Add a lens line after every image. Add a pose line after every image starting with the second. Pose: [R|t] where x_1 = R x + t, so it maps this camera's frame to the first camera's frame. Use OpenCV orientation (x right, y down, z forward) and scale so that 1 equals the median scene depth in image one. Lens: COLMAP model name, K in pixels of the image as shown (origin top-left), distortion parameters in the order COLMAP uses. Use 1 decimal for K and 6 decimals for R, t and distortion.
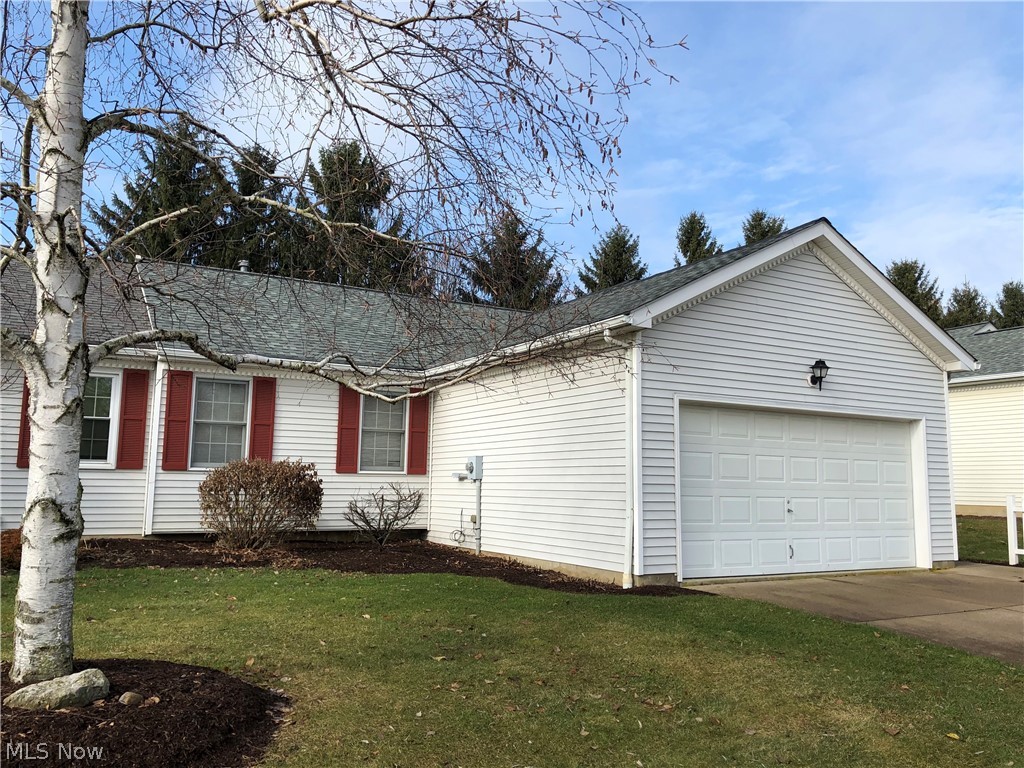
lens RADIAL K [[832.1, 0, 510.8], [0, 832.1, 376.5], [0, 0, 1]] dist [0.034501, -0.016567]
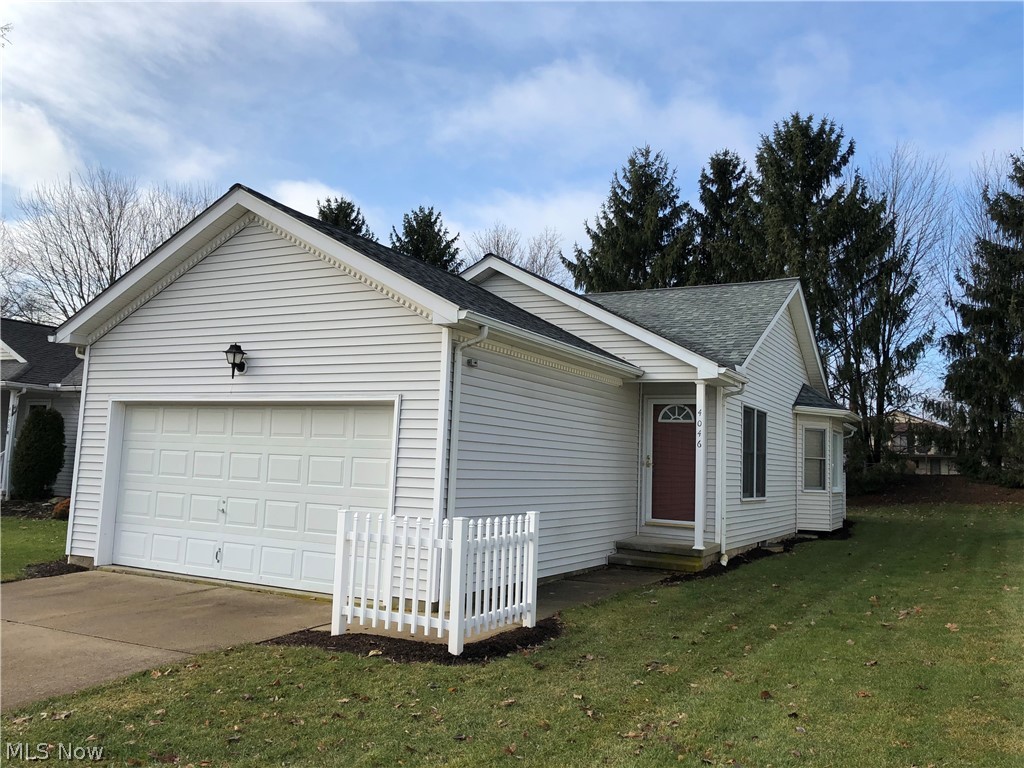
lens RADIAL K [[835.9, 0, 512.0], [0, 835.9, 384.0], [0, 0, 1]] dist [0.080991, -0.119185]
pose [[0.523536, -0.092032, -0.847019, 1.297556], [0.064172, 0.995584, -0.068510, 0.105224], [0.849584, -0.018487, 0.527130, 0.780960]]
